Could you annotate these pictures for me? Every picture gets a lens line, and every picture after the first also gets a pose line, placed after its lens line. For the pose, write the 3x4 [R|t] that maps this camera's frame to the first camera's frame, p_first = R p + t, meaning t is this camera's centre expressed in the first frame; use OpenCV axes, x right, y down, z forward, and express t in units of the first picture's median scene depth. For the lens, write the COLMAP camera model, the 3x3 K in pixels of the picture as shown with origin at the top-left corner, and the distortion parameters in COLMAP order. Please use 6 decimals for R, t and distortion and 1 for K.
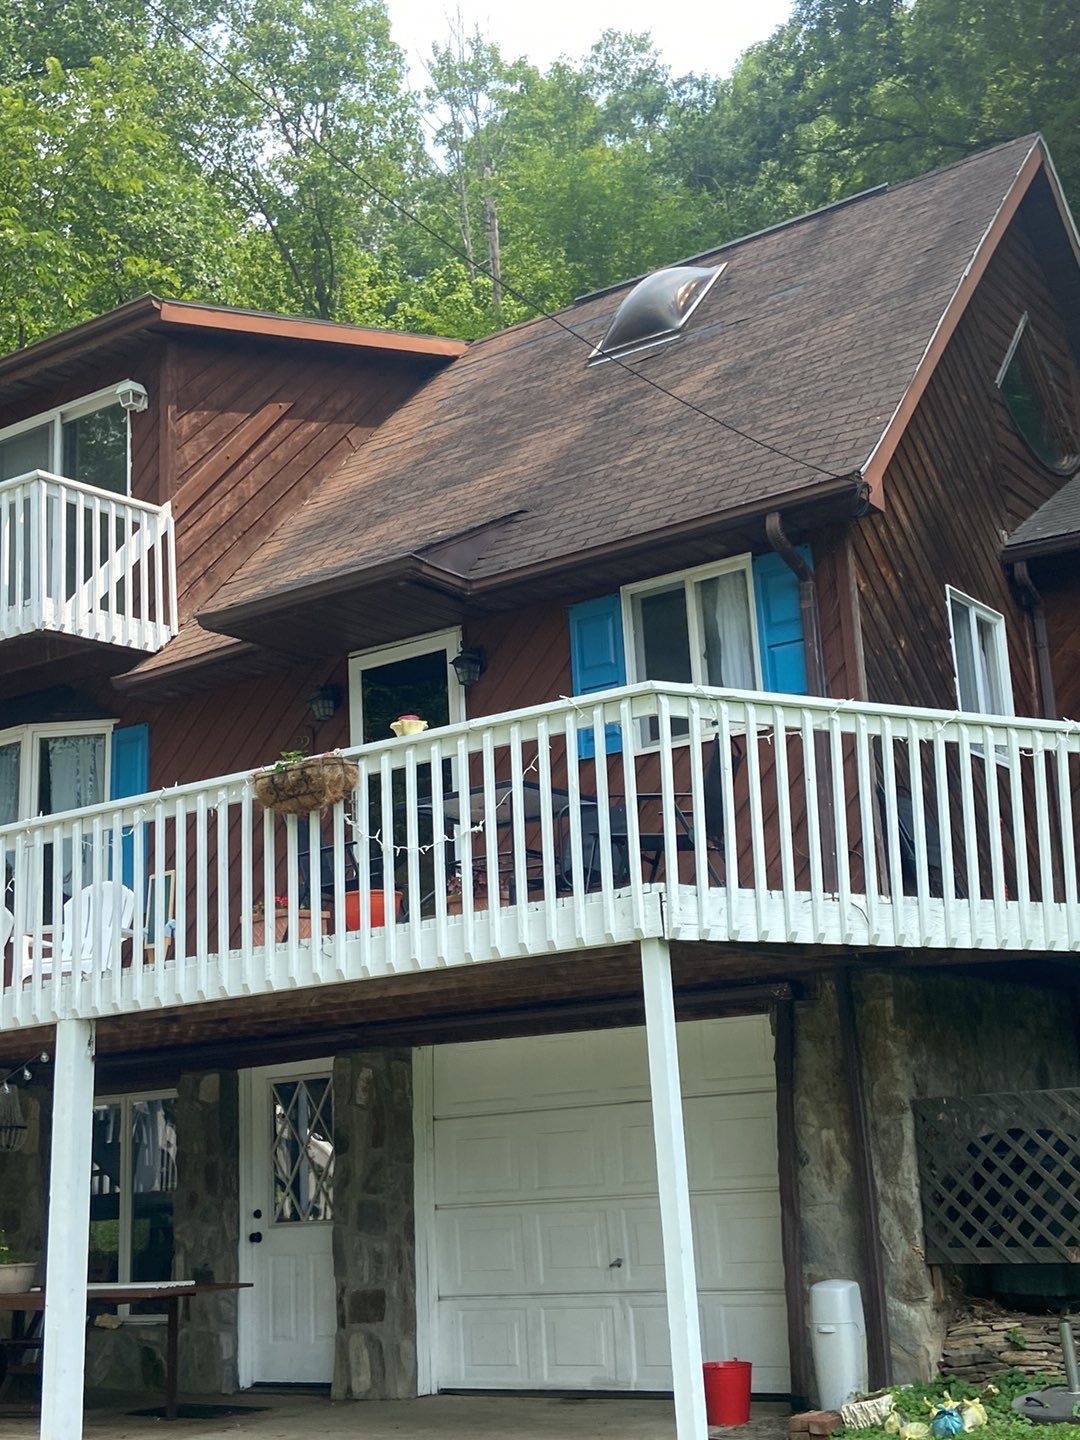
lens RADIAL K [[1907.5, 0, 563.5], [0, 1907.5, 710.8], [0, 0, 1]] dist [0.095073, 0.000000]
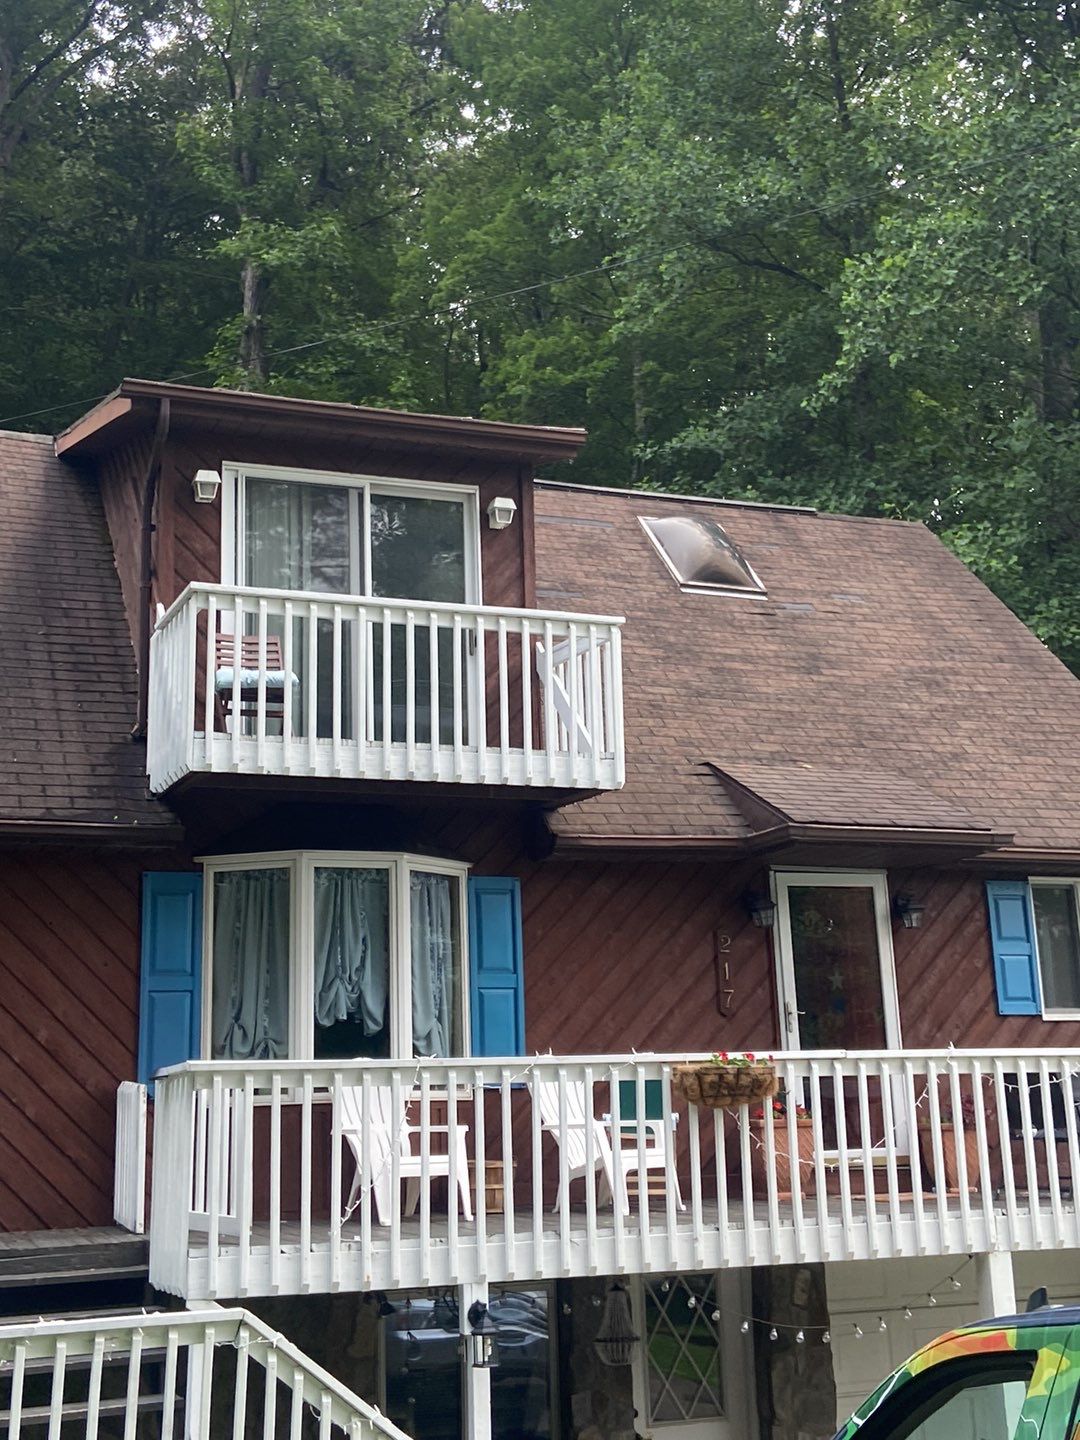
lens RADIAL K [[1907.5, 0, 543.3], [0, 1907.5, 722.4], [0, 0, 1]] dist [0.095073, 0.000000]
pose [[0.545427, 0.211834, 0.810947, -1.142194], [-0.198019, 0.972713, -0.120906, 0.050081], [-0.814431, -0.094637, 0.572491, 0.552189]]
